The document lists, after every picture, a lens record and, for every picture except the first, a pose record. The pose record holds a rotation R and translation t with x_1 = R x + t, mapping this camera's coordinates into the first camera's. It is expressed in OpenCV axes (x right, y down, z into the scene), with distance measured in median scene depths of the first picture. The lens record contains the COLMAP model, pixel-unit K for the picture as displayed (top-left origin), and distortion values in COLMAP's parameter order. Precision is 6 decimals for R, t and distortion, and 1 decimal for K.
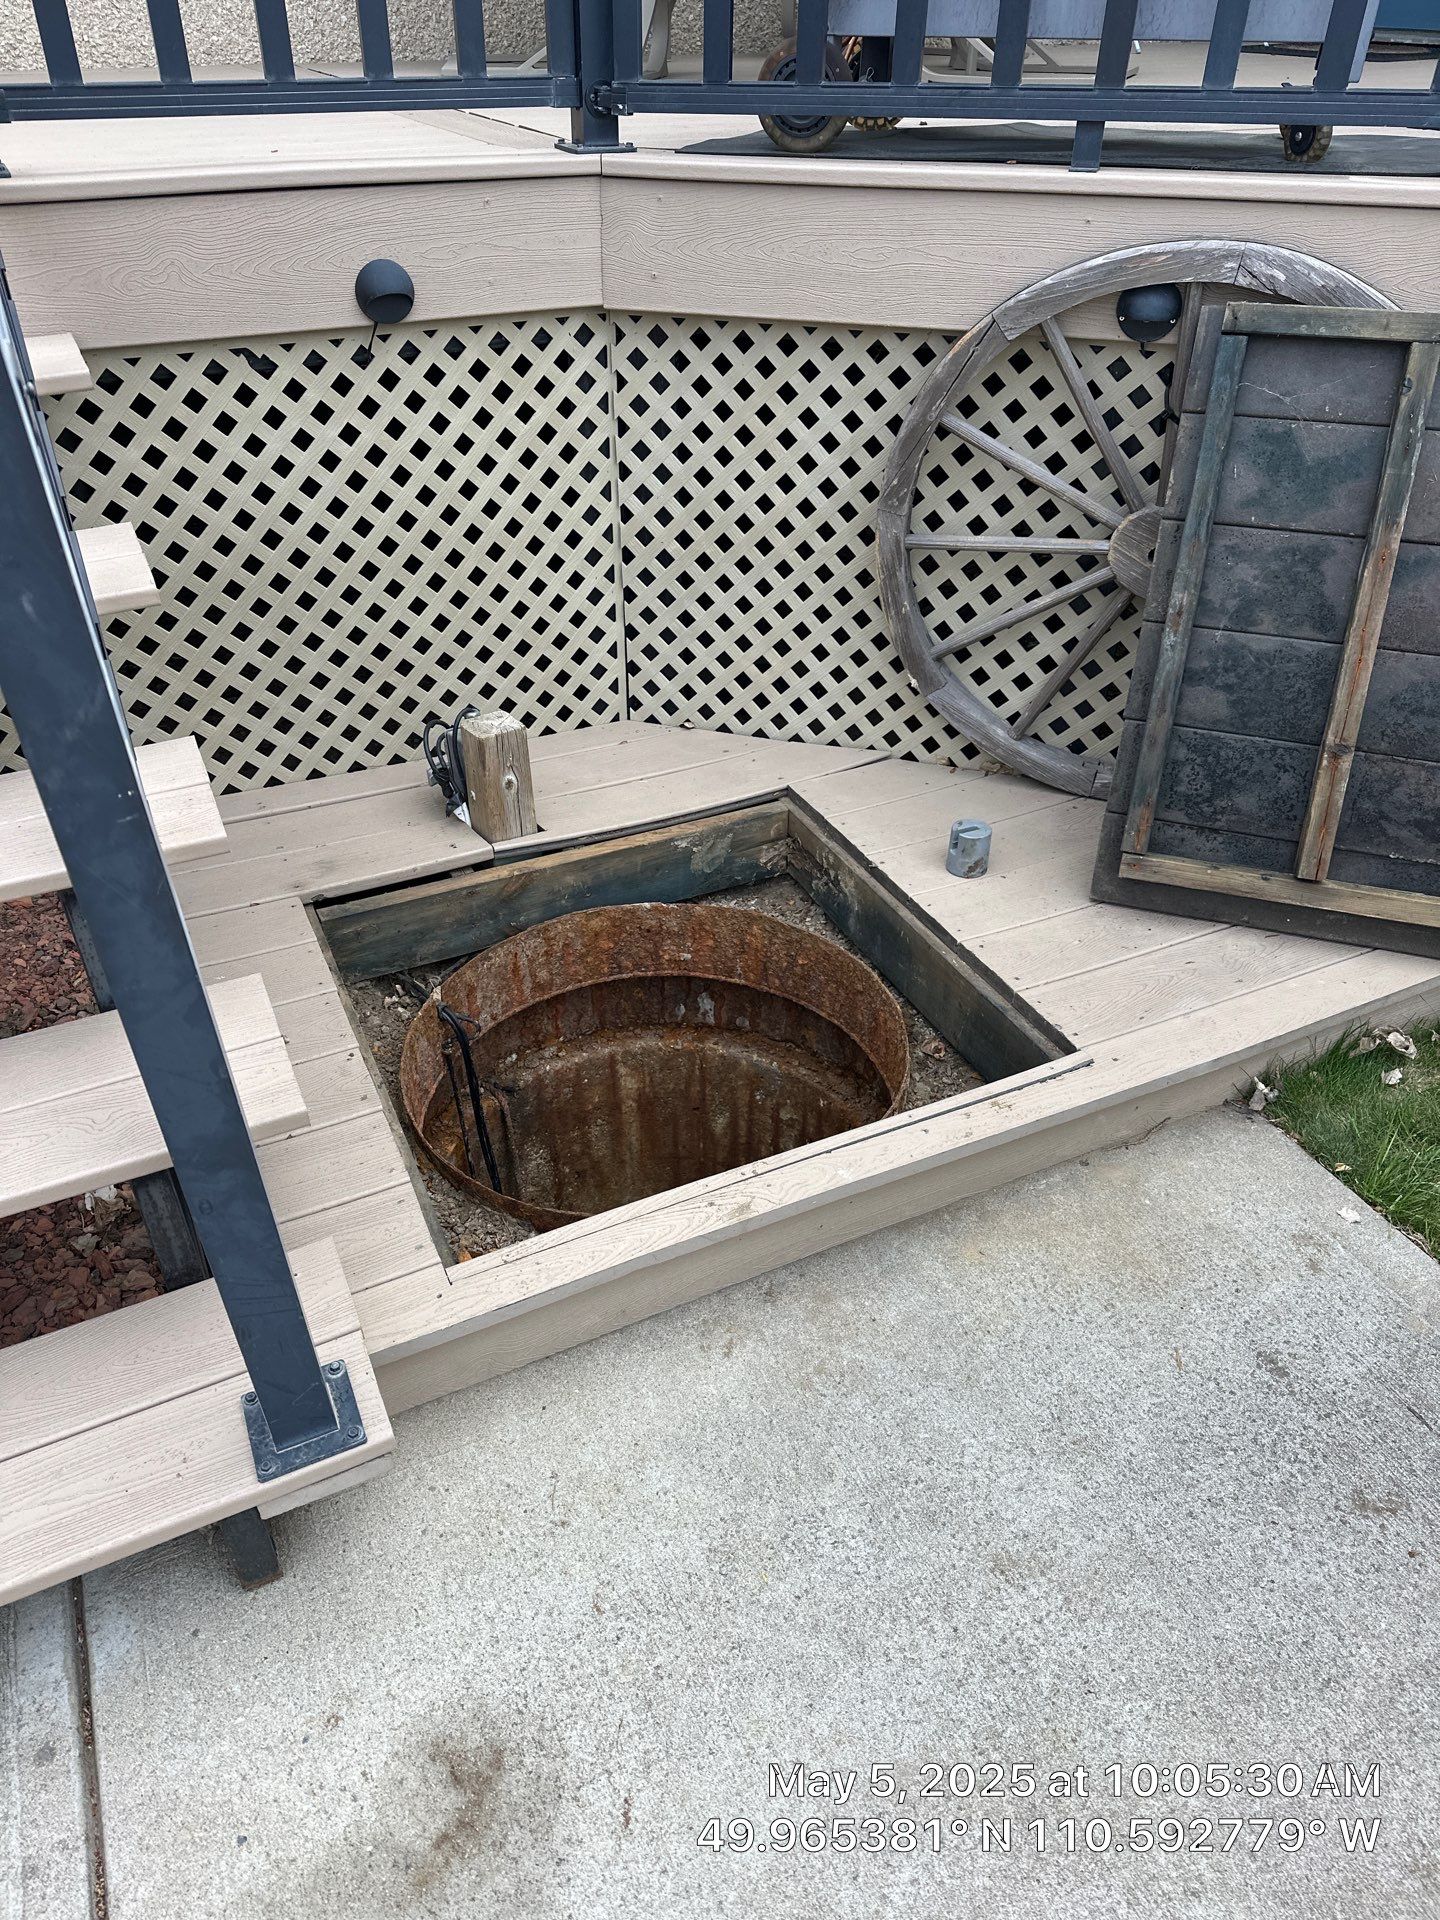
lens RADIAL K [[1385.3, 0, 686.8], [0, 1385.3, 951.4], [0, 0, 1]] dist [0.051290, -0.053266]
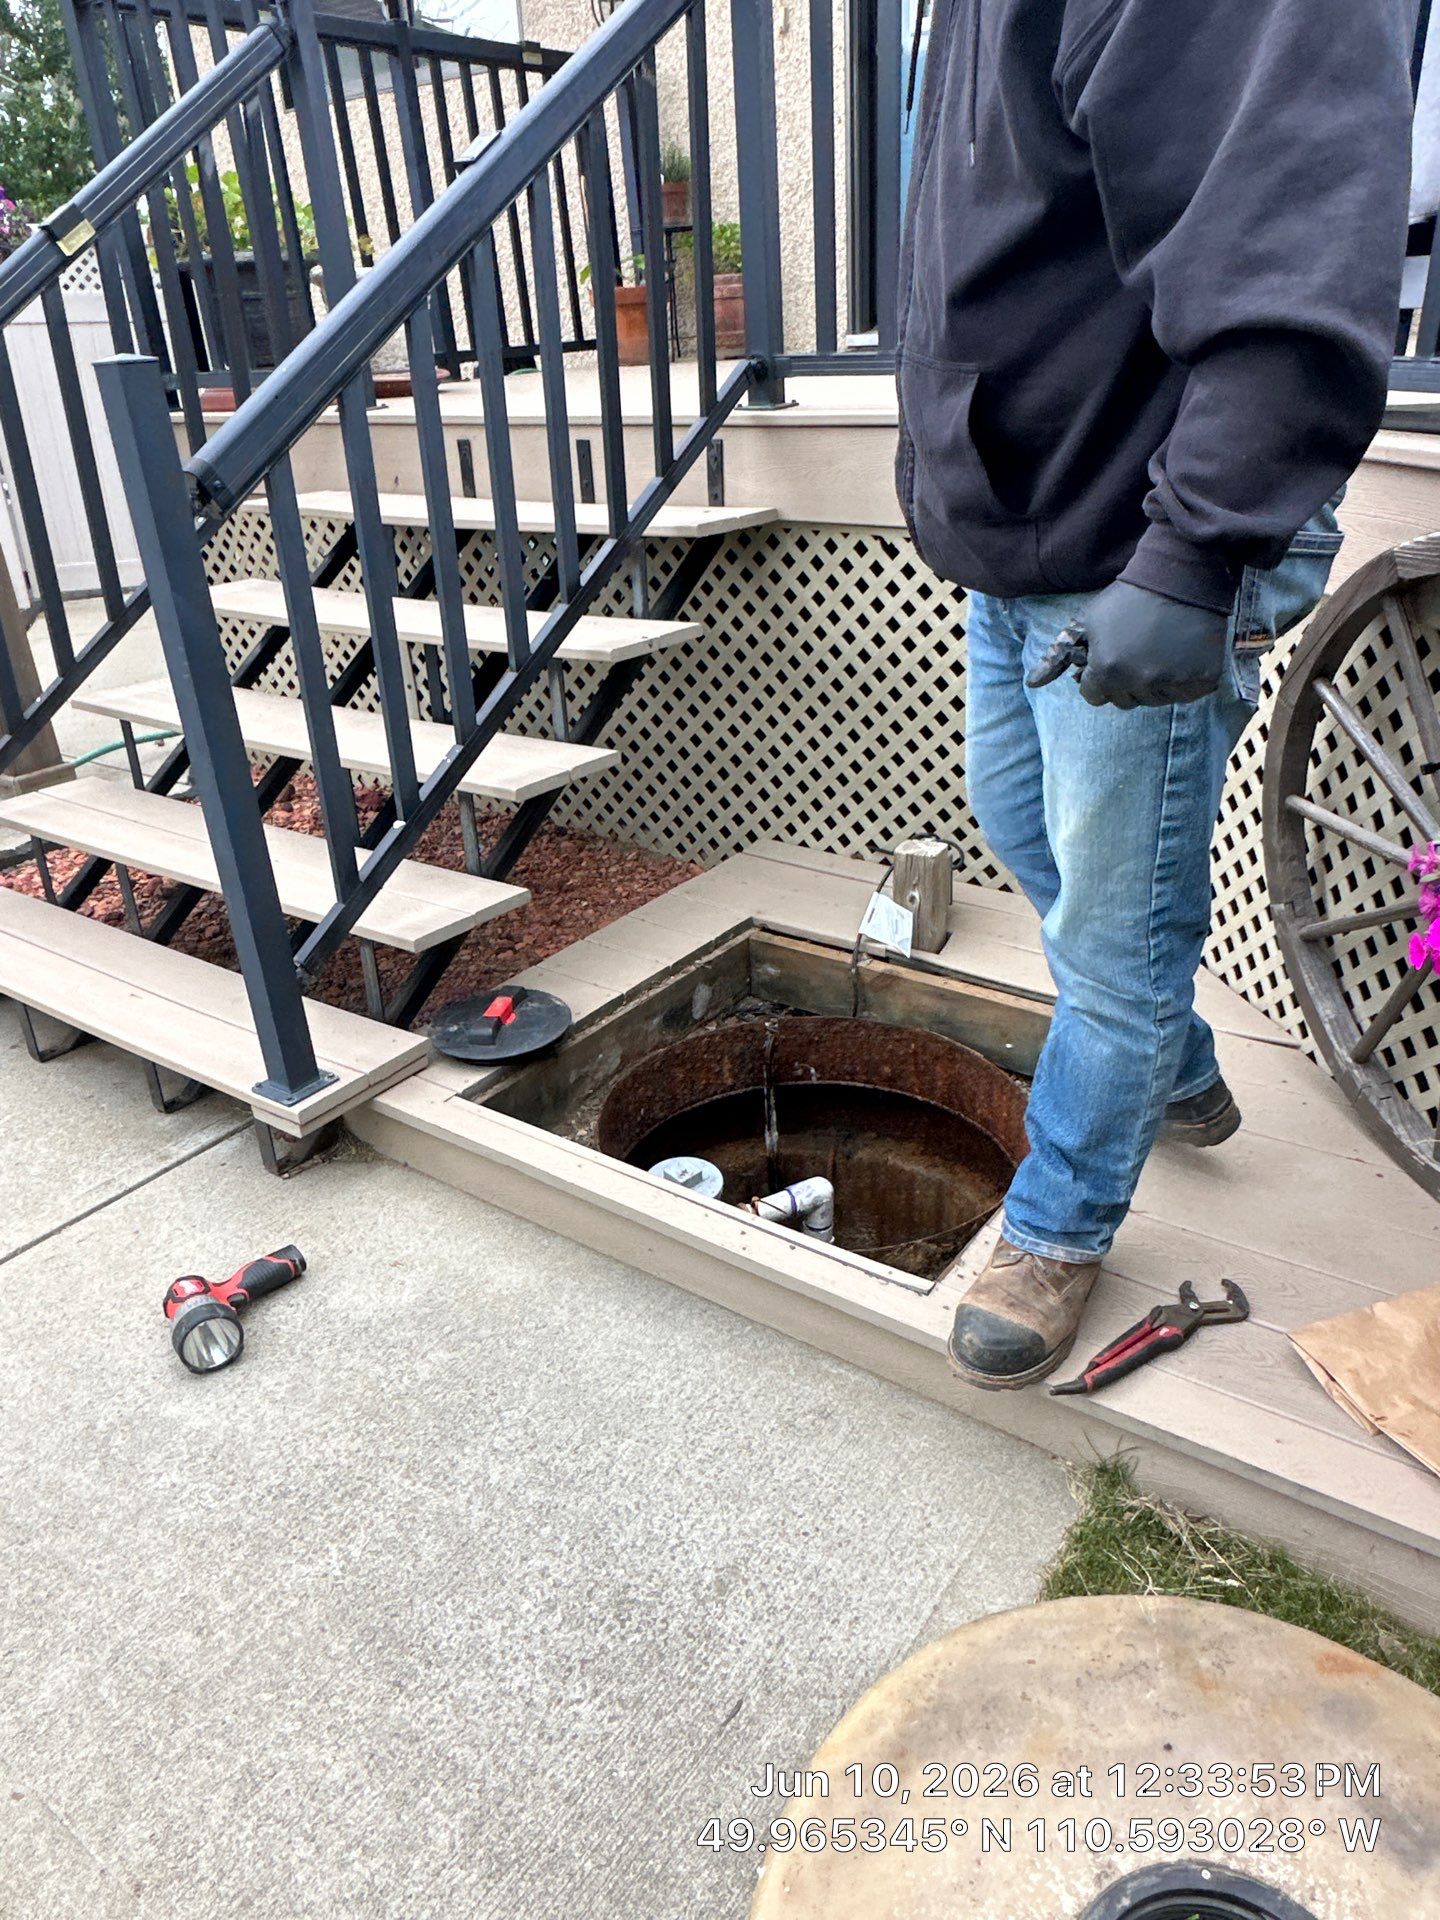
lens RADIAL K [[1345.5, 0, 731.8], [0, 1345.5, 971.7], [0, 0, 1]] dist [-0.012343, -0.012128]
pose [[0.474682, 0.377340, -0.795168, 0.765683], [-0.461075, 0.876162, 0.140532, -0.166240], [0.749724, 0.299924, 0.589881, 0.234456]]
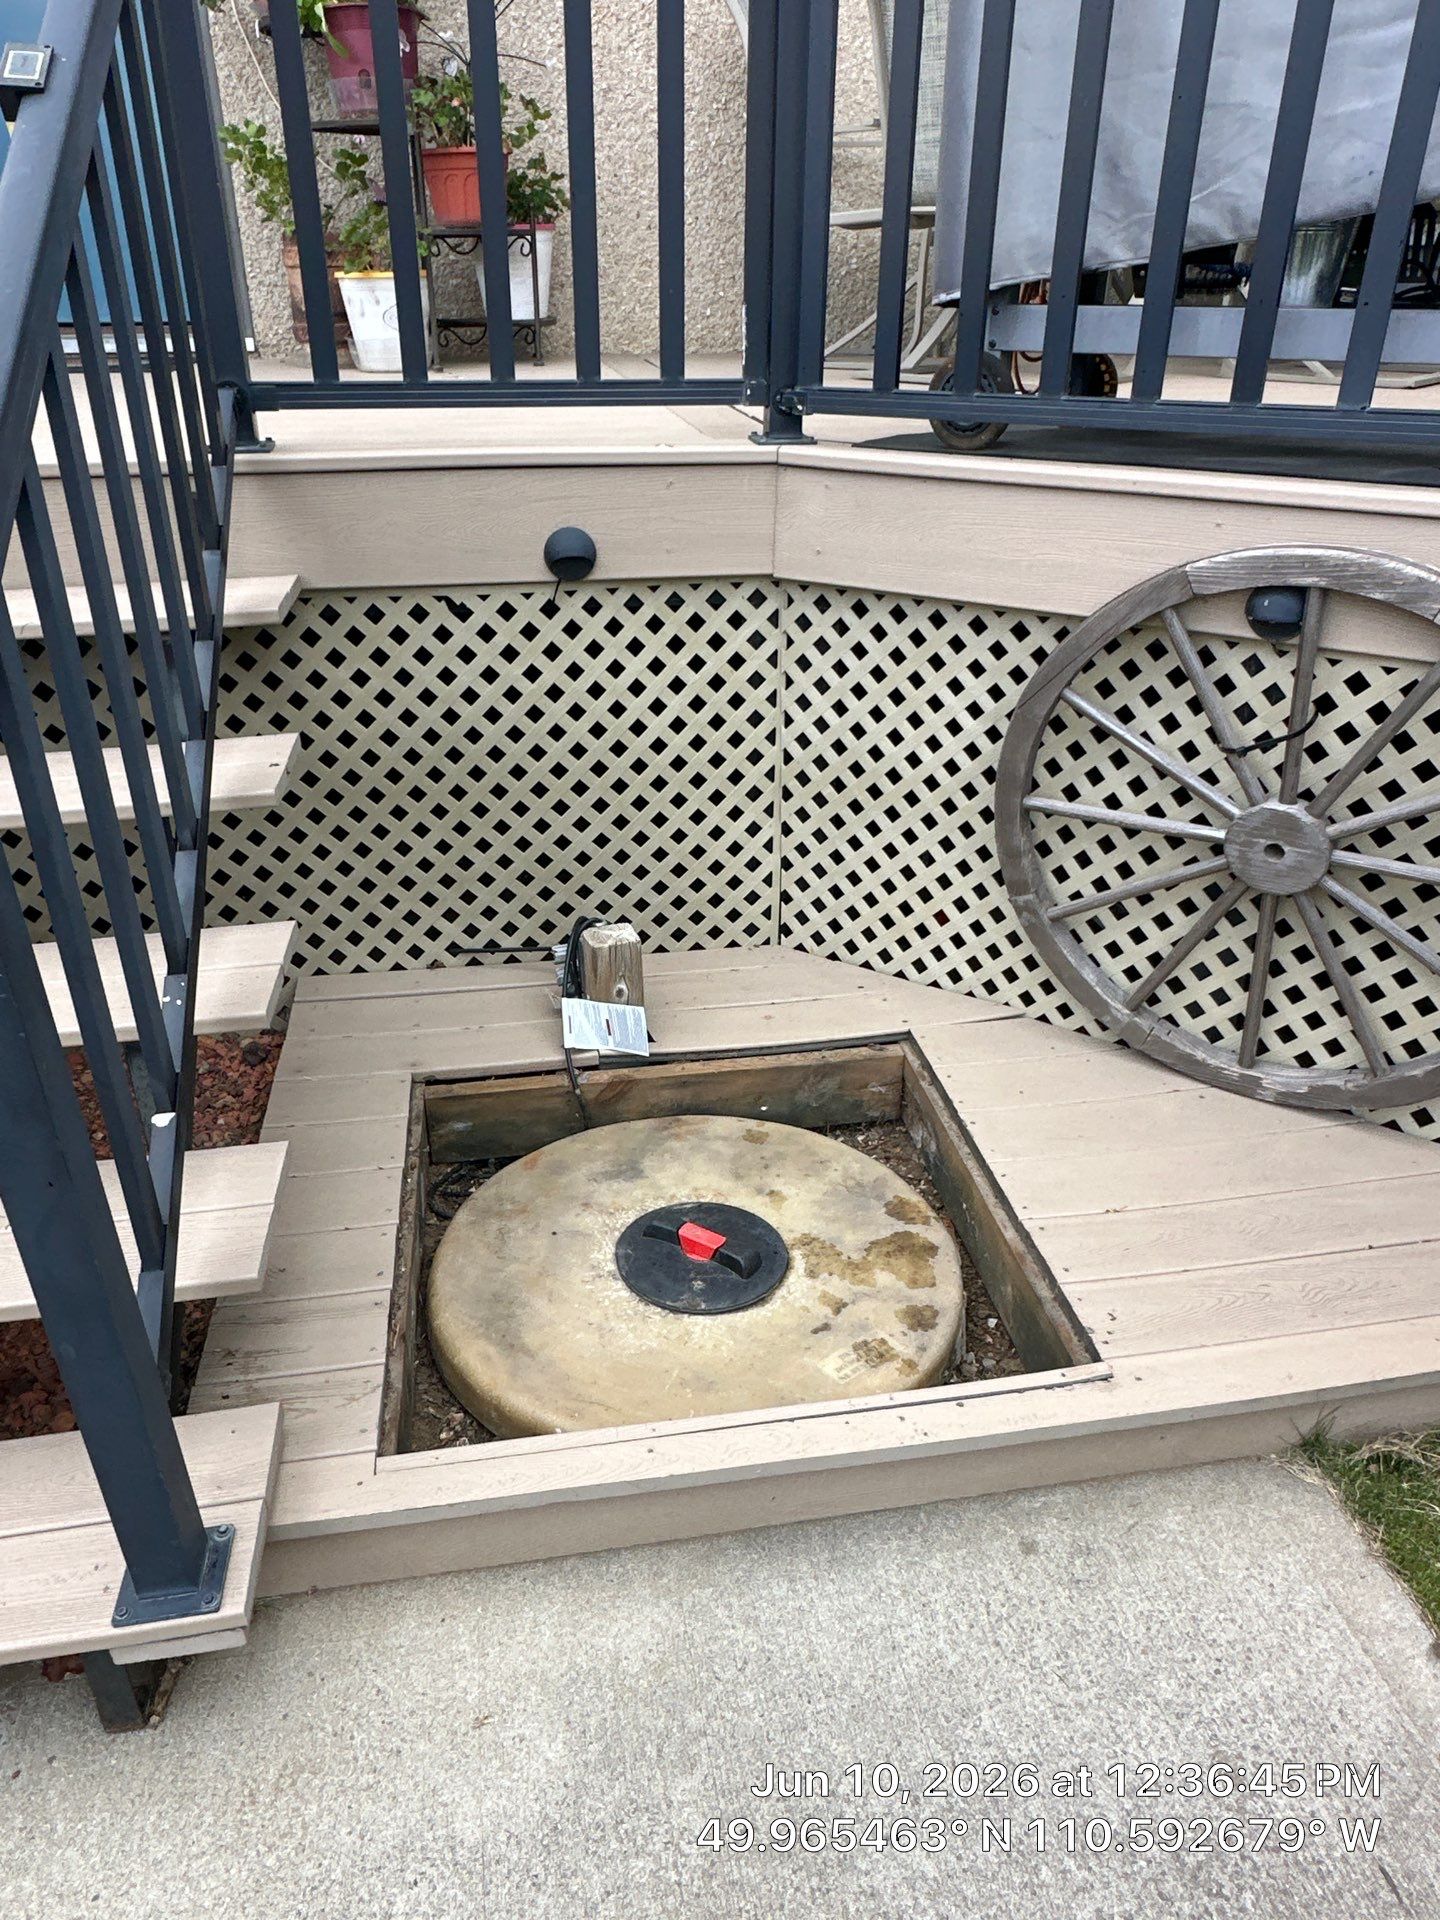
lens RADIAL K [[1287.5, 0, 691.0], [0, 1287.5, 970.1], [0, 0, 1]] dist [-0.006374, -0.006408]
pose [[0.960131, 0.128872, -0.248073, 0.171387], [-0.159148, 0.981541, -0.106058, -0.043989], [0.229826, 0.141310, 0.962918, 0.063959]]
